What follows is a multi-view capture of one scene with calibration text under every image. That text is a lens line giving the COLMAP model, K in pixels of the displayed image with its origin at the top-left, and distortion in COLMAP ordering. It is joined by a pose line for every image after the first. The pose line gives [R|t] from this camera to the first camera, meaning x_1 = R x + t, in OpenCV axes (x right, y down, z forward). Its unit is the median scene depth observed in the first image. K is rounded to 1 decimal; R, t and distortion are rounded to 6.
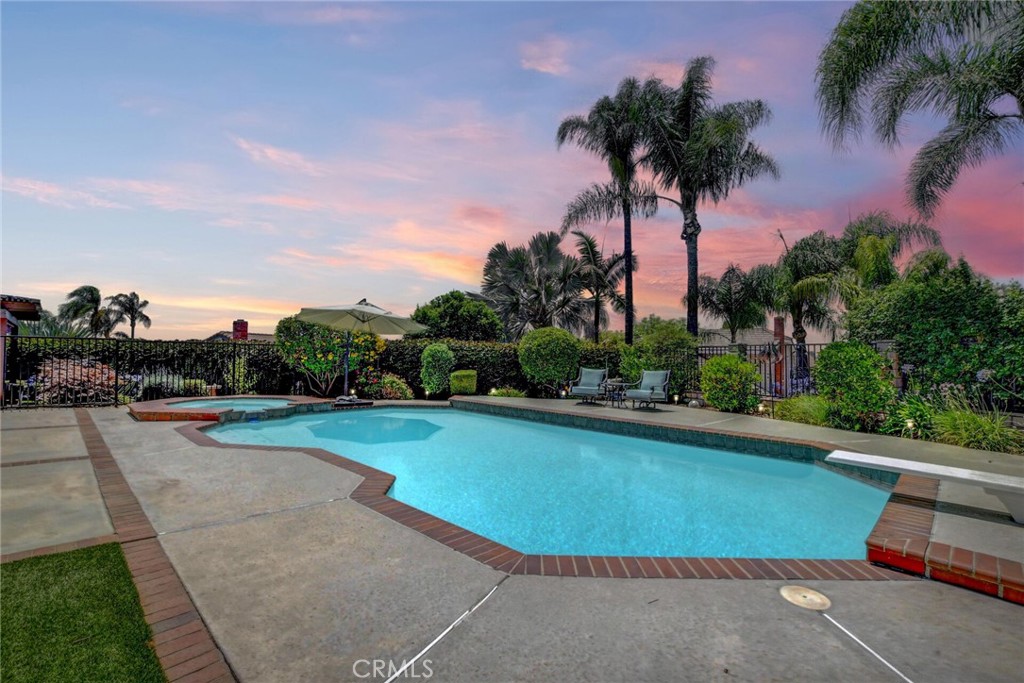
lens RADIAL K [[461.4, 0, 500.1], [0, 461.4, 353.1], [0, 0, 1]] dist [-0.049201, 0.000029]
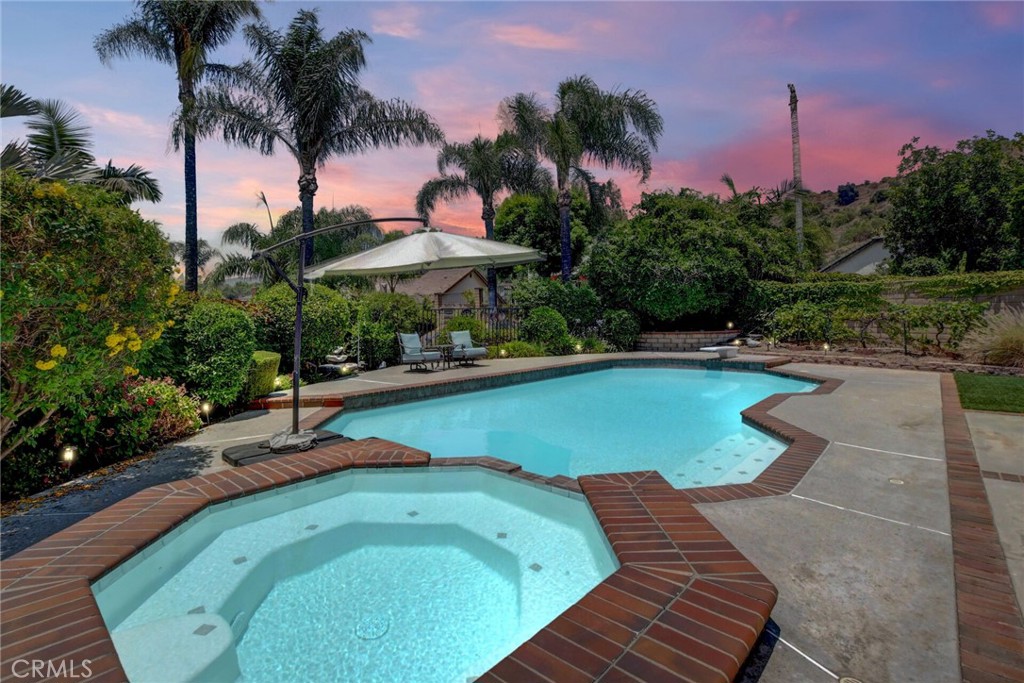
lens RADIAL K [[477.2, 0, 516.3], [0, 477.2, 280.0], [0, 0, 1]] dist [-0.012364, 0.000008]
pose [[-0.048898, 0.062140, 0.996869, -0.667644], [0.010328, 0.998041, -0.061707, -0.010434], [-0.998750, 0.007279, -0.049444, 0.718274]]
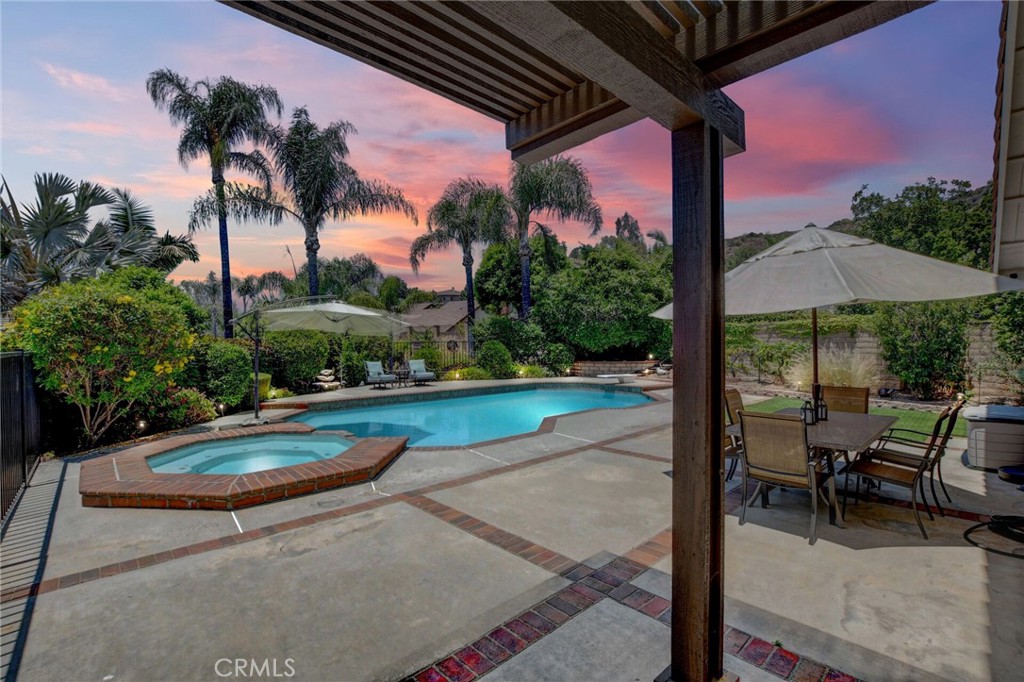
lens RADIAL K [[457.2, 0, 512.0], [0, 457.2, 341.0], [0, 0, 1]] dist [-0.021876, 0.000067]
pose [[0.038099, -0.013466, 0.999183, -0.909777], [0.003378, 0.999905, 0.013347, -0.033441], [-0.999268, 0.002867, 0.038141, 0.487201]]
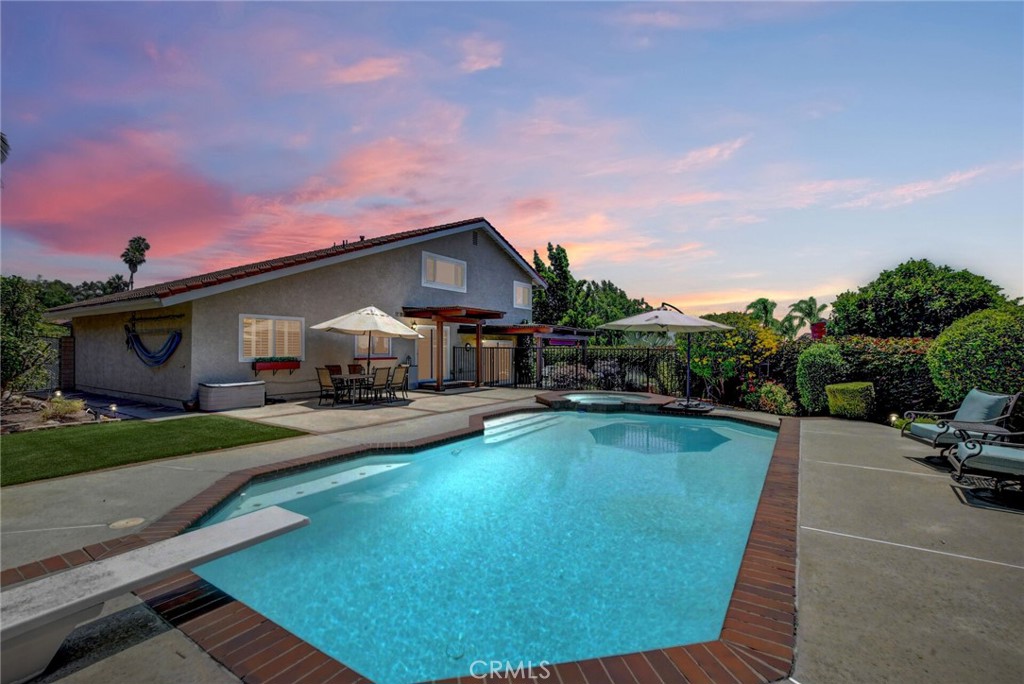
lens RADIAL K [[457.2, 0, 512.0], [0, 457.2, 342.0], [0, 0, 1]] dist [-0.021876, 0.000067]
pose [[0.200168, -0.031649, -0.979250, 0.478926], [0.006235, 0.999499, -0.031029, -0.004844], [0.979742, 0.000105, 0.200265, 0.382742]]
